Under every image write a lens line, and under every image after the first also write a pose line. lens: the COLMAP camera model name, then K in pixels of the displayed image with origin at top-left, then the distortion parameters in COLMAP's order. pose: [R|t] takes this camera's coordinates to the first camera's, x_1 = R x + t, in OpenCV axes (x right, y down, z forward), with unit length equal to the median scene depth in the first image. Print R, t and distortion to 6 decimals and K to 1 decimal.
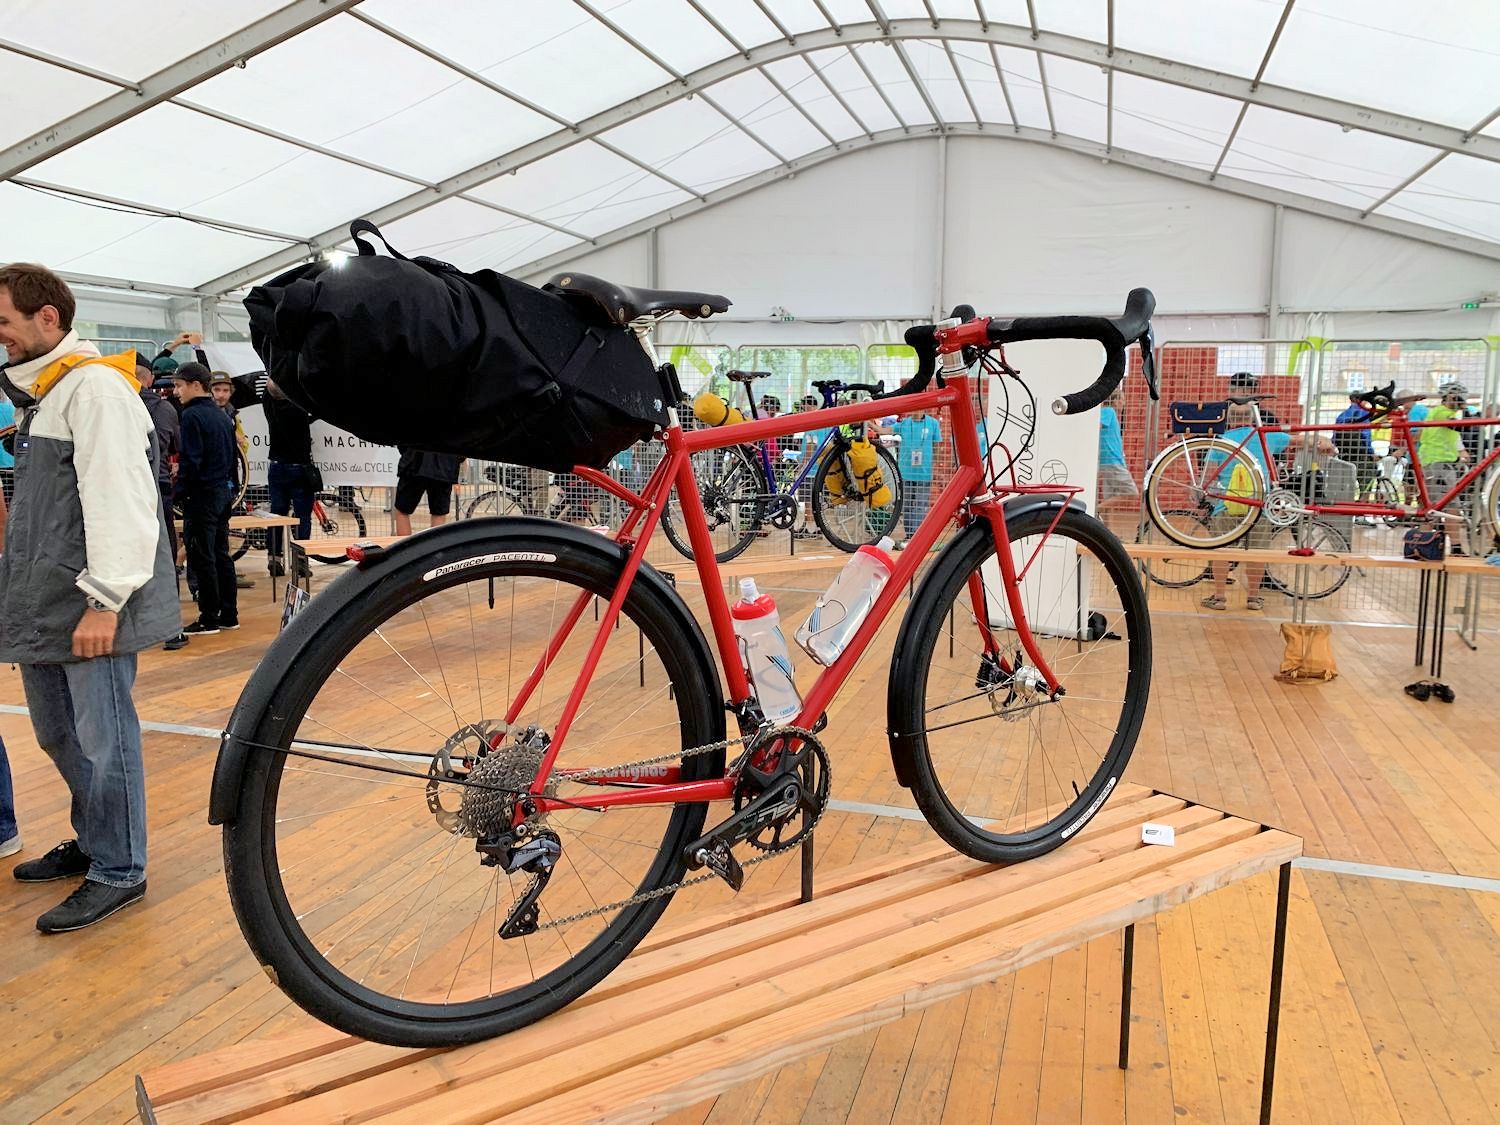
lens RADIAL K [[1133.7, 0, 750.0], [0, 1133.7, 562.5], [0, 0, 1]] dist [-0.000517, -0.003418]
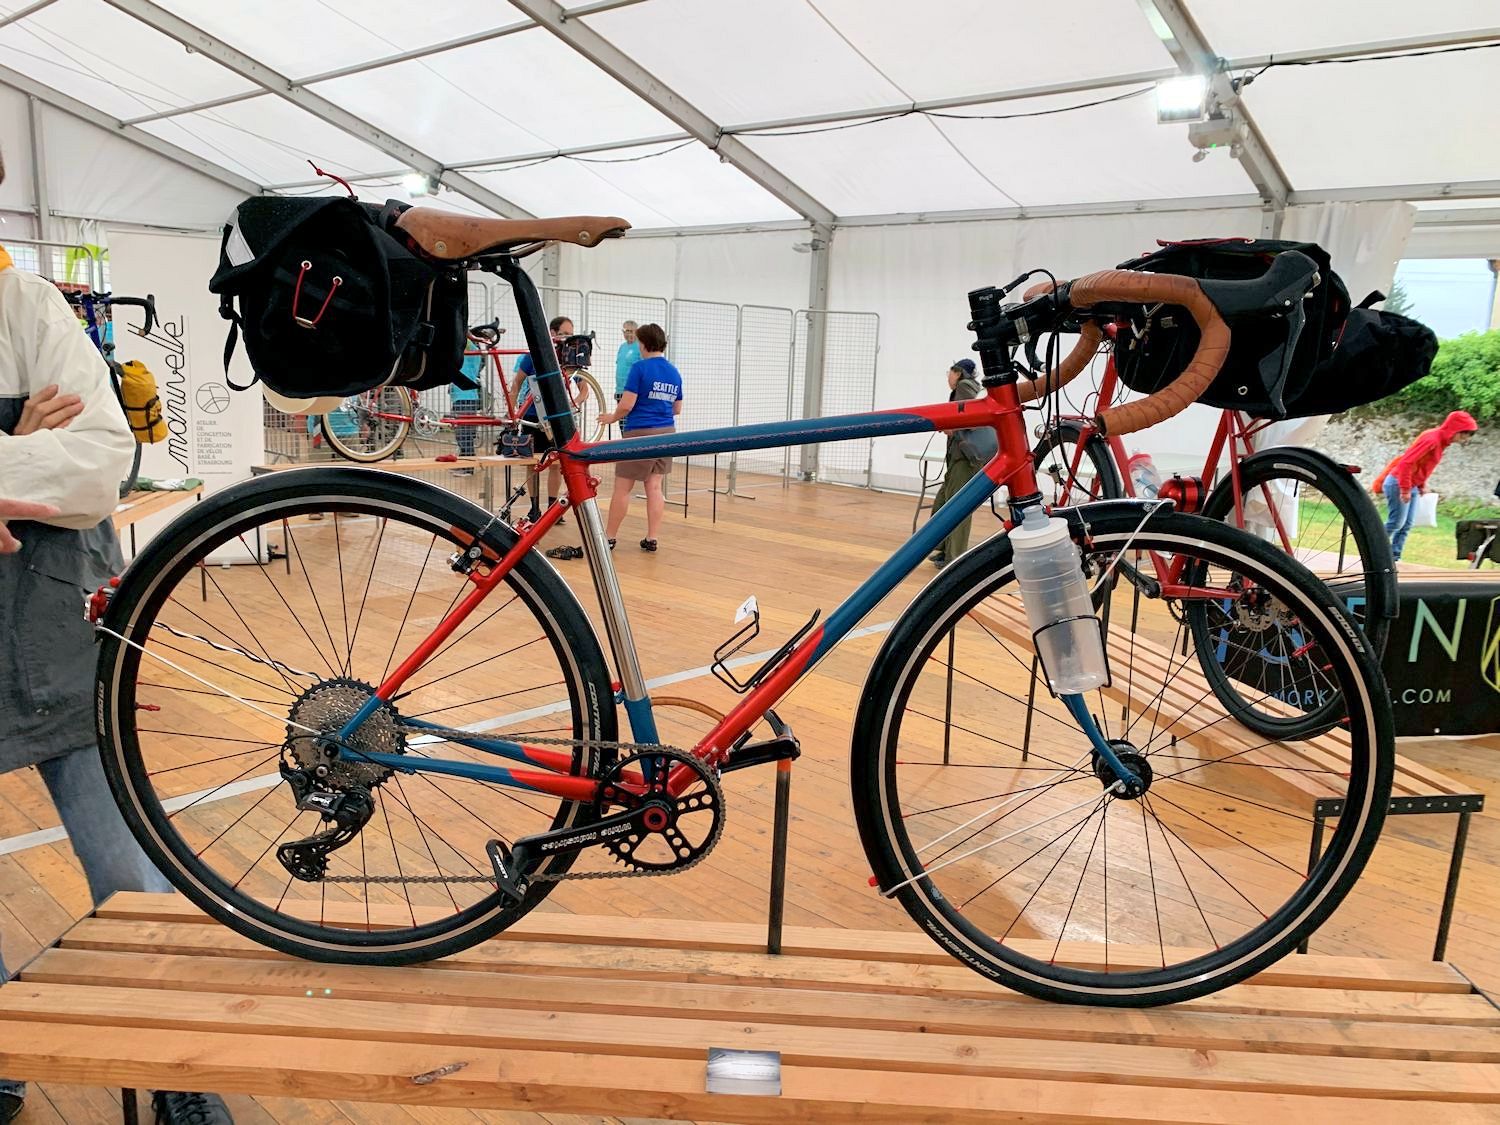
lens RADIAL K [[1133.7, 0, 750.0], [0, 1133.7, 562.5], [0, 0, 1]] dist [-0.000517, -0.003418]
pose [[0.400811, -0.158746, 0.902303, -0.201151], [0.083328, 0.987108, 0.136651, -0.015418], [-0.912363, 0.020416, 0.408872, 0.090812]]
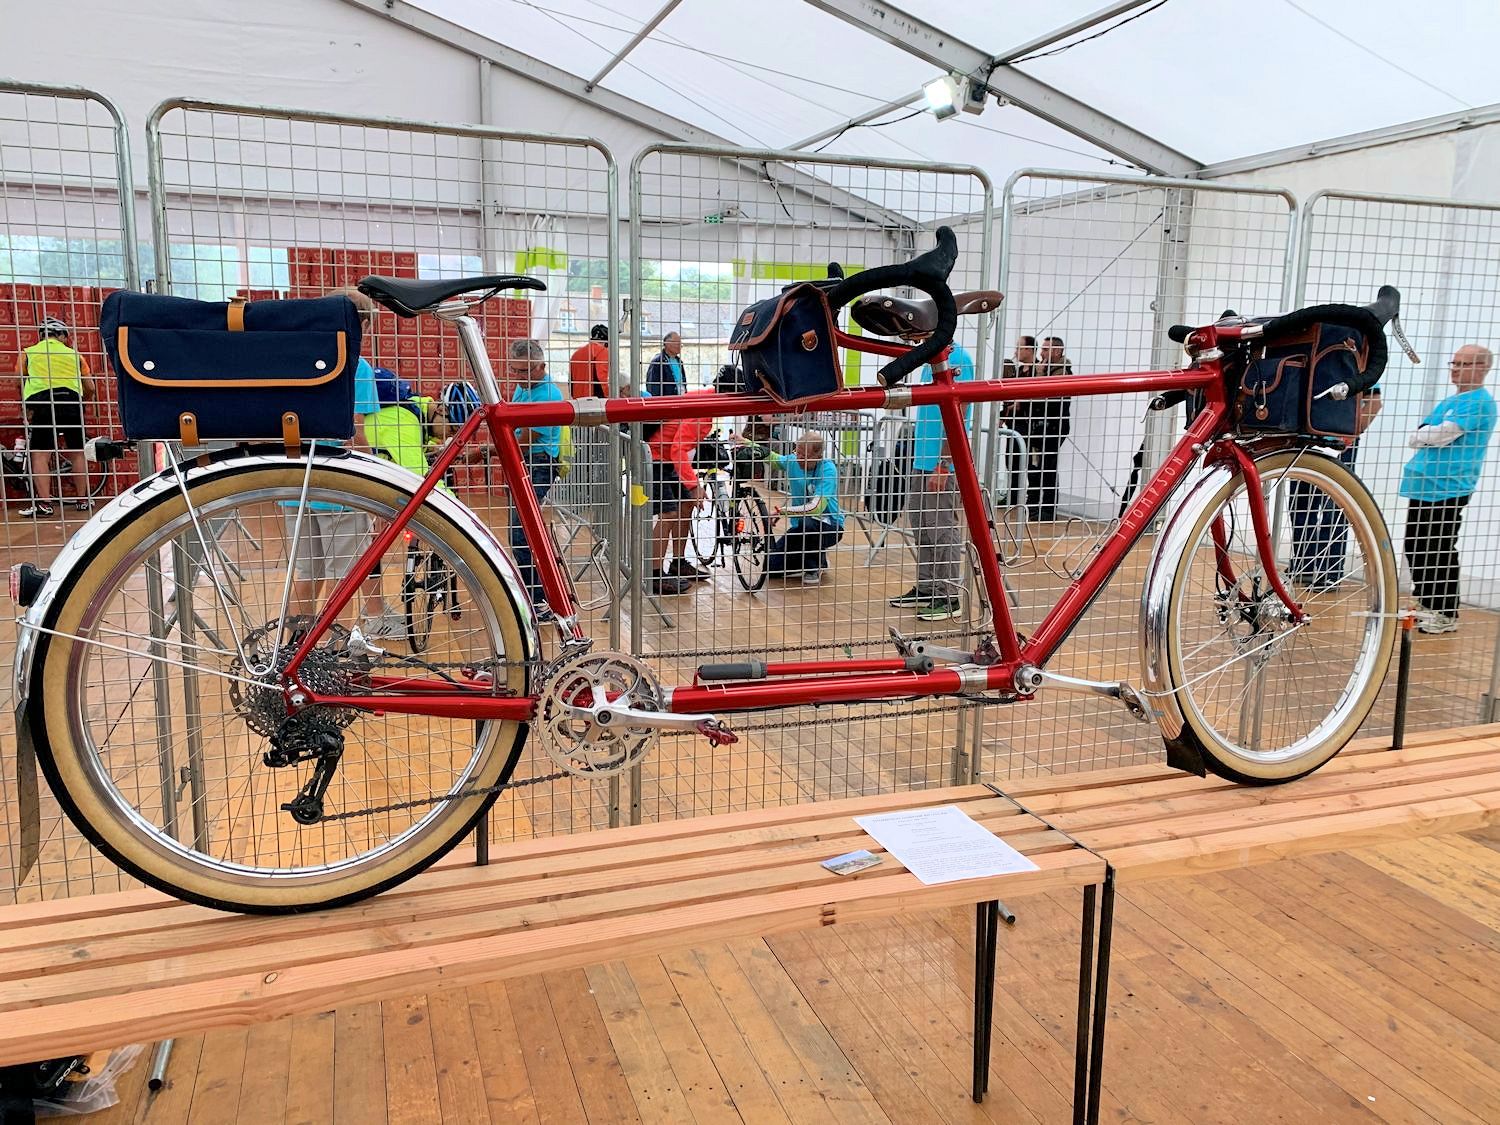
lens RADIAL K [[1133.7, 0, 750.0], [0, 1133.7, 562.5], [0, 0, 1]] dist [-0.000517, -0.003418]
pose [[0.797950, -0.102822, 0.593889, 0.144609], [0.070226, 0.994491, 0.077823, -0.042273], [-0.598619, -0.020393, 0.800774, 0.322268]]
